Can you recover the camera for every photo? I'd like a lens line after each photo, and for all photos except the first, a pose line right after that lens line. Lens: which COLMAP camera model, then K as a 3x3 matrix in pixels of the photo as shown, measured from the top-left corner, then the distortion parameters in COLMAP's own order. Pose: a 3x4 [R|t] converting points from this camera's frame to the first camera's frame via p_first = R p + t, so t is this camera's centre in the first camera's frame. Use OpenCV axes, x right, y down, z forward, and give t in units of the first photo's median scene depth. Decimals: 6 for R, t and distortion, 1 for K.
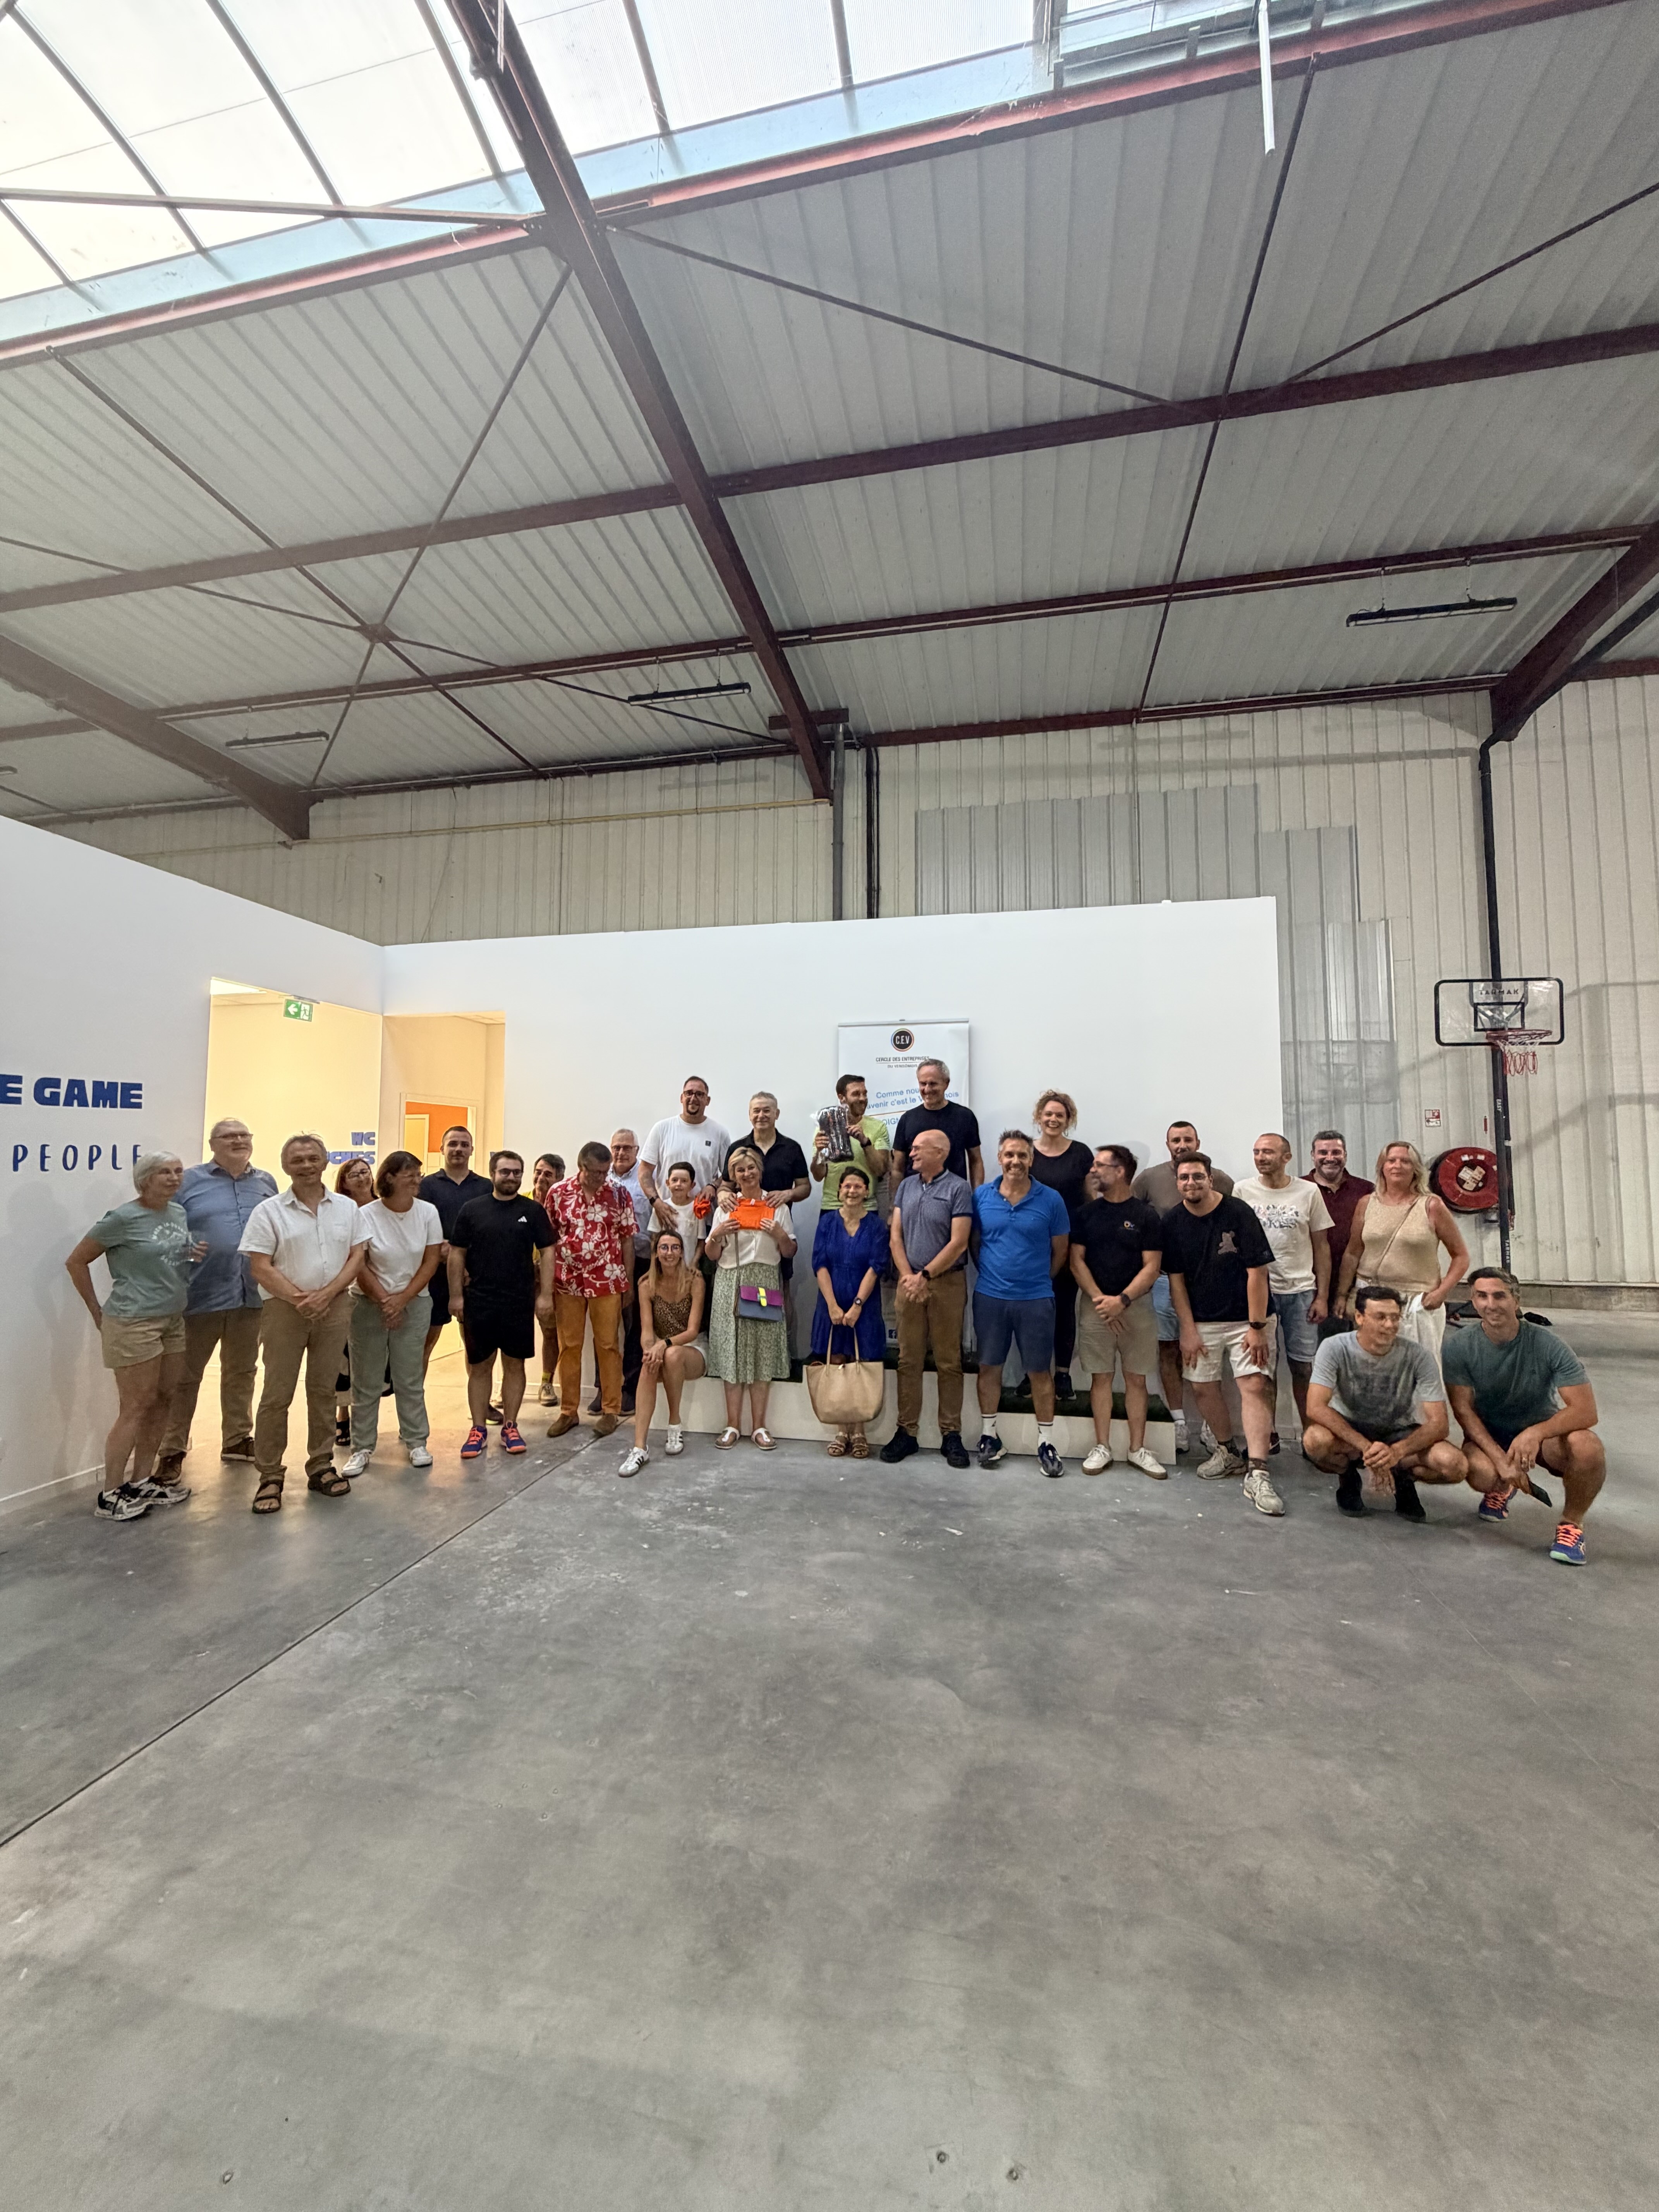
lens RADIAL K [[881.1, 0, 829.5], [0, 881.1, 1106.0], [0, 0, 1]] dist [0.000205, 0.000008]
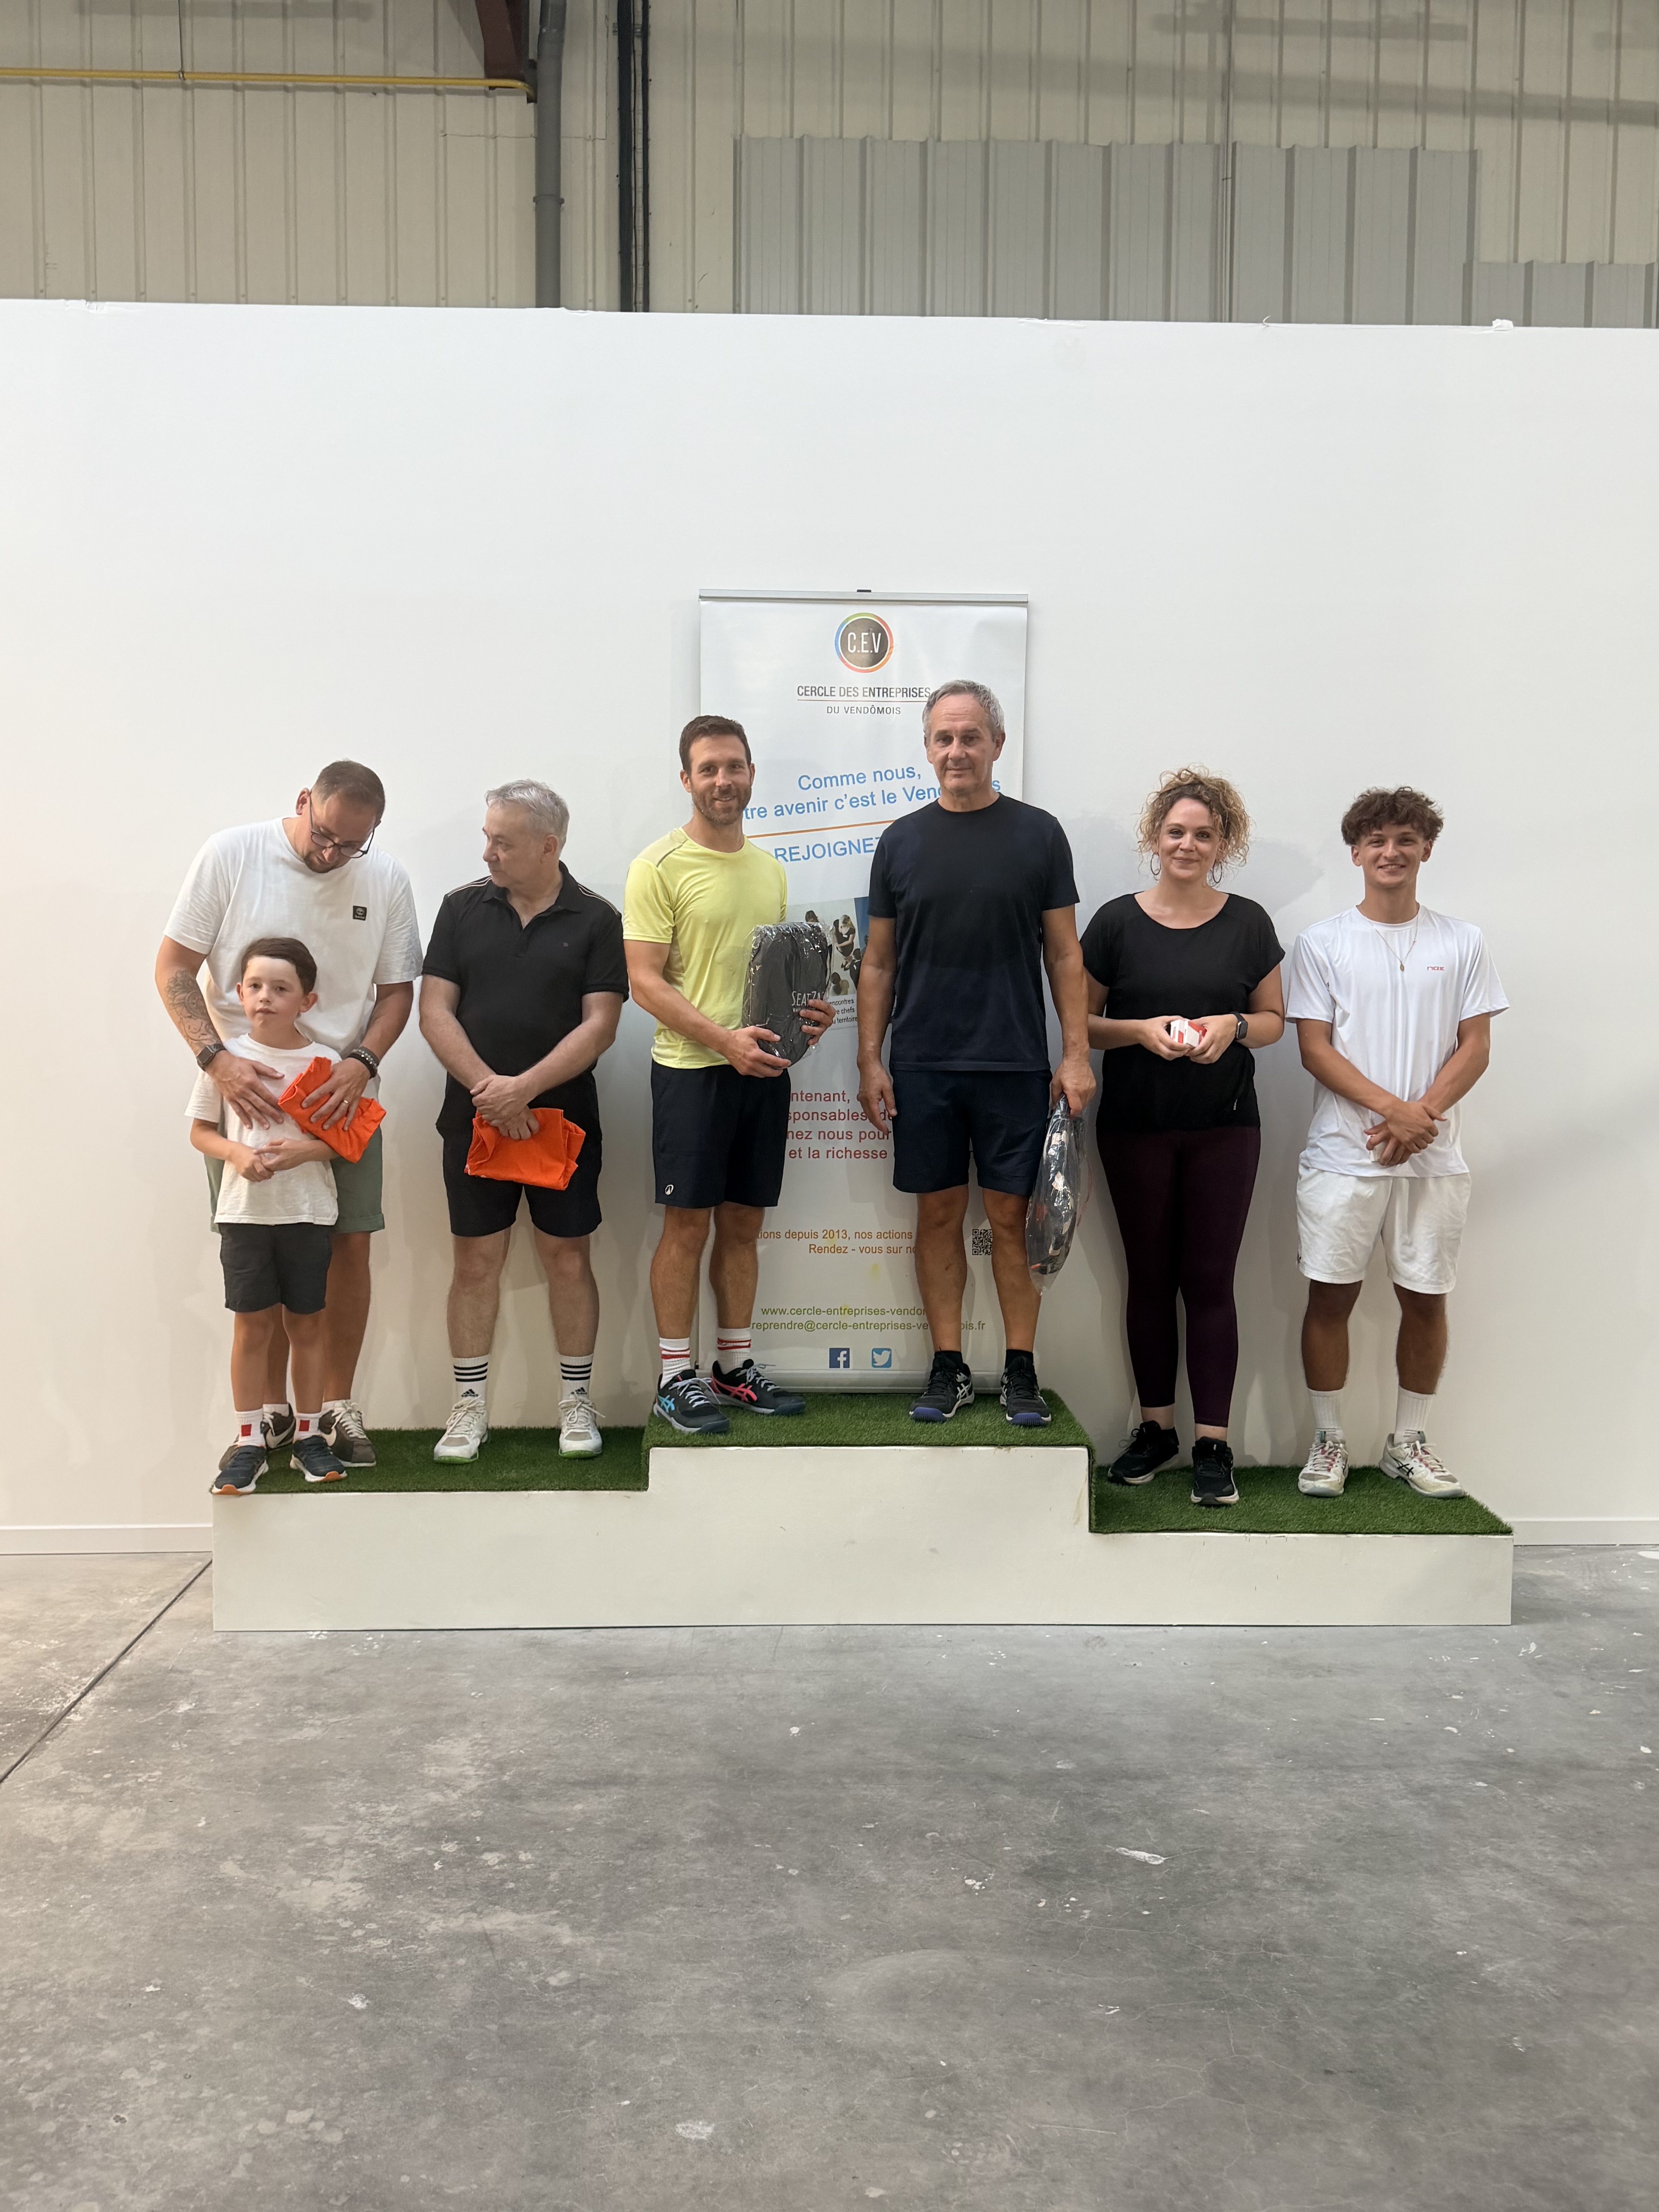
lens RADIAL K [[1783.1, 0, 829.5], [0, 1783.1, 1106.0], [0, 0, 1]] dist [-0.000761, 0.002859]
pose [[0.973164, -0.010065, 0.229892, -0.161618], [-0.020031, 0.991546, 0.128204, 0.044905], [-0.229238, -0.129368, 0.964735, 0.278038]]
